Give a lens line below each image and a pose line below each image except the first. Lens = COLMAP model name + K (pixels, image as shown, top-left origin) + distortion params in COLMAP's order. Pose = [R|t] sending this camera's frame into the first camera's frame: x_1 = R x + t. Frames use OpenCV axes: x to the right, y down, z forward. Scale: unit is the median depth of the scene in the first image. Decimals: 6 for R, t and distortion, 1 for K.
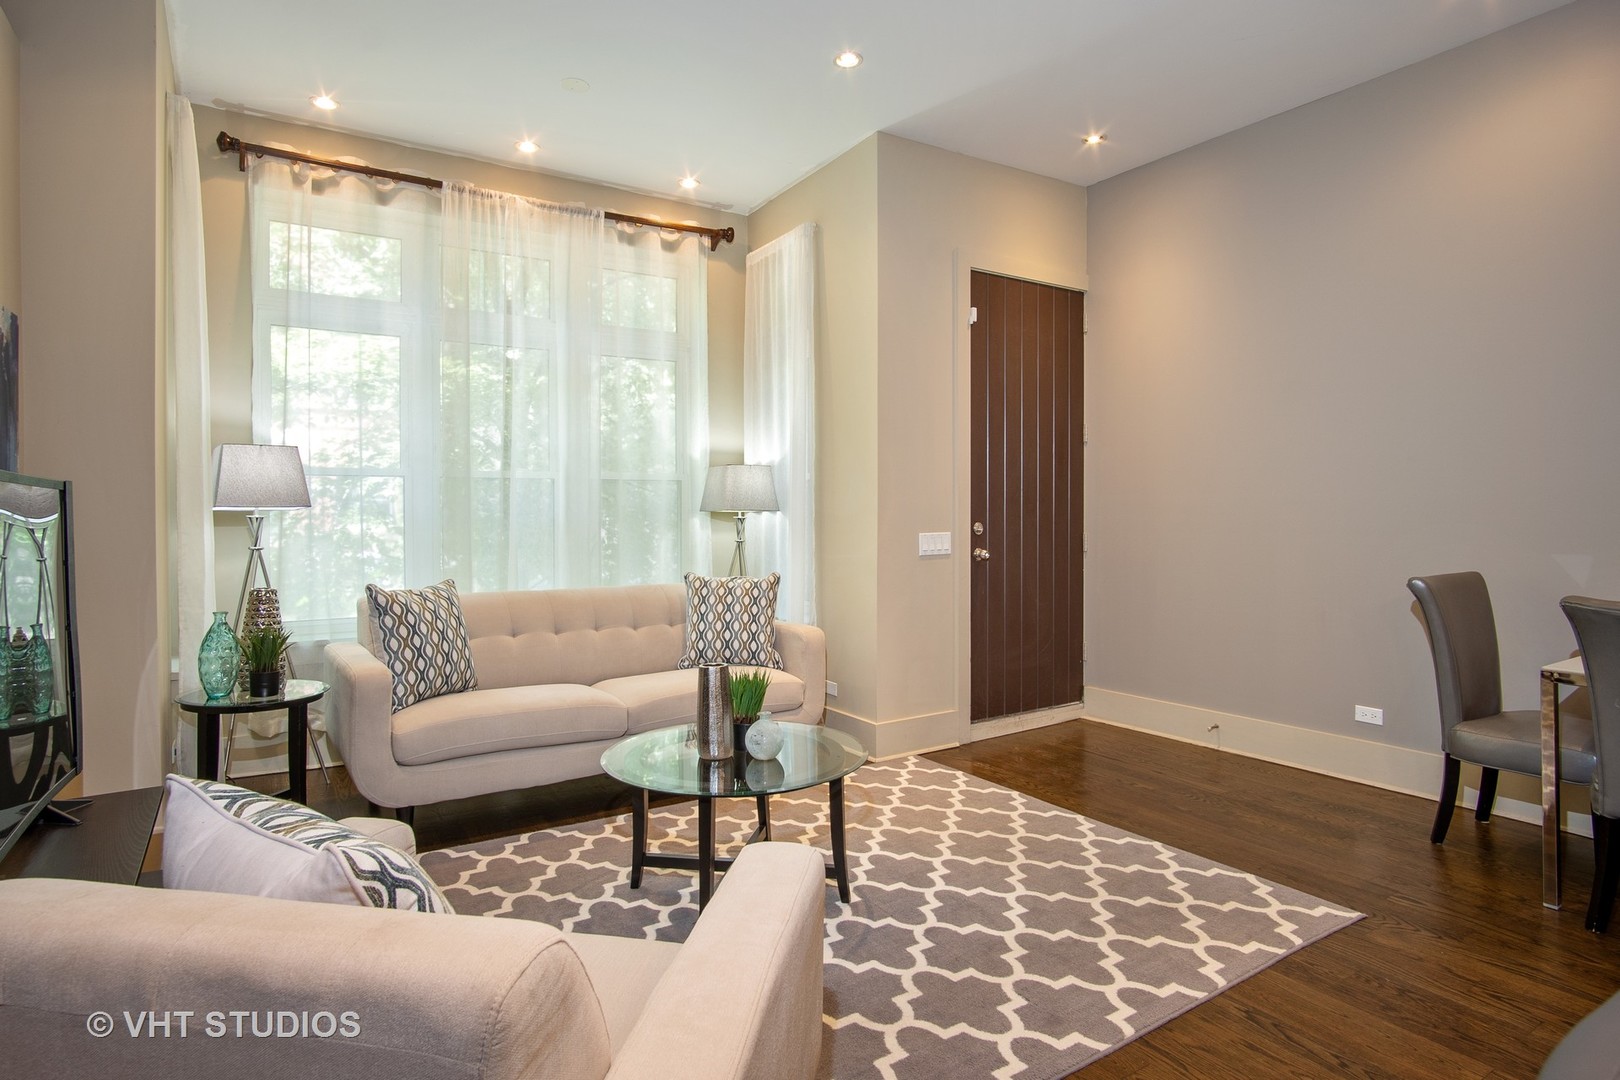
lens RADIAL K [[877.0, 0, 818.8], [0, 877.0, 512.9], [0, 0, 1]] dist [-0.015835, 0.004990]
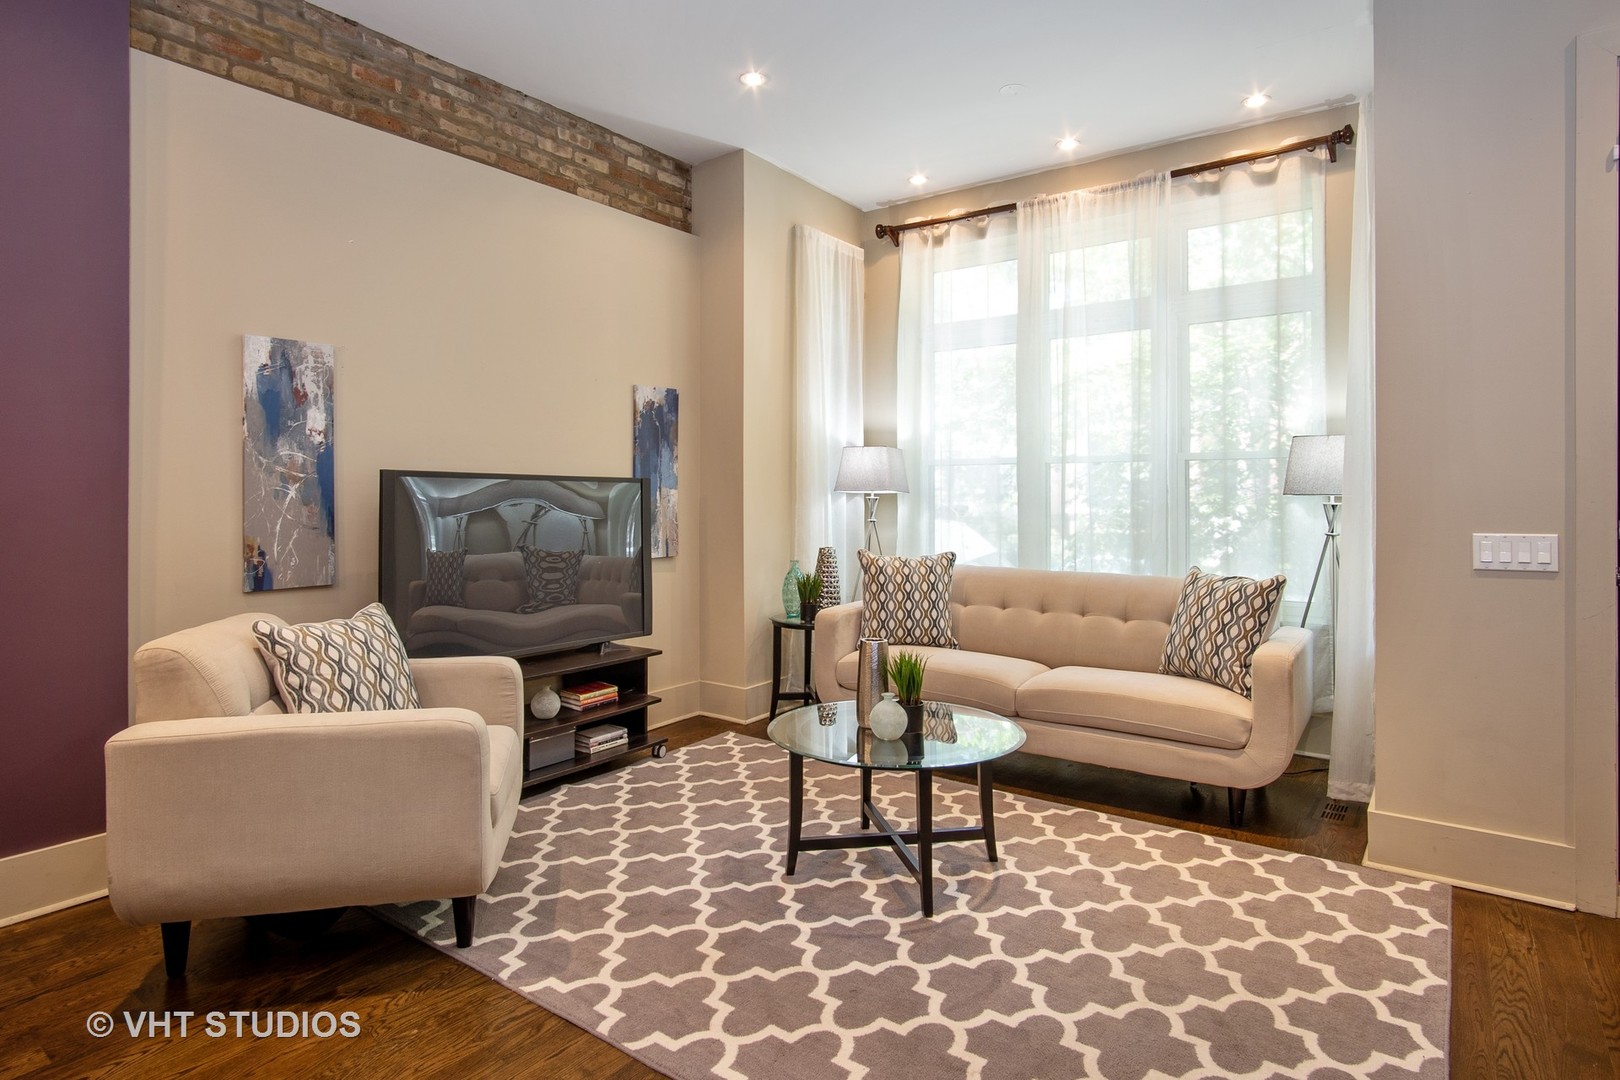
lens RADIAL K [[877.0, 0, 805.4], [0, 877.0, 499.1], [0, 0, 1]] dist [-0.015835, 0.004990]
pose [[0.345980, 0.009619, -0.938193, 0.549555], [-0.007105, 0.999946, 0.007632, -0.002241], [0.938215, 0.004025, 0.346029, 0.357938]]
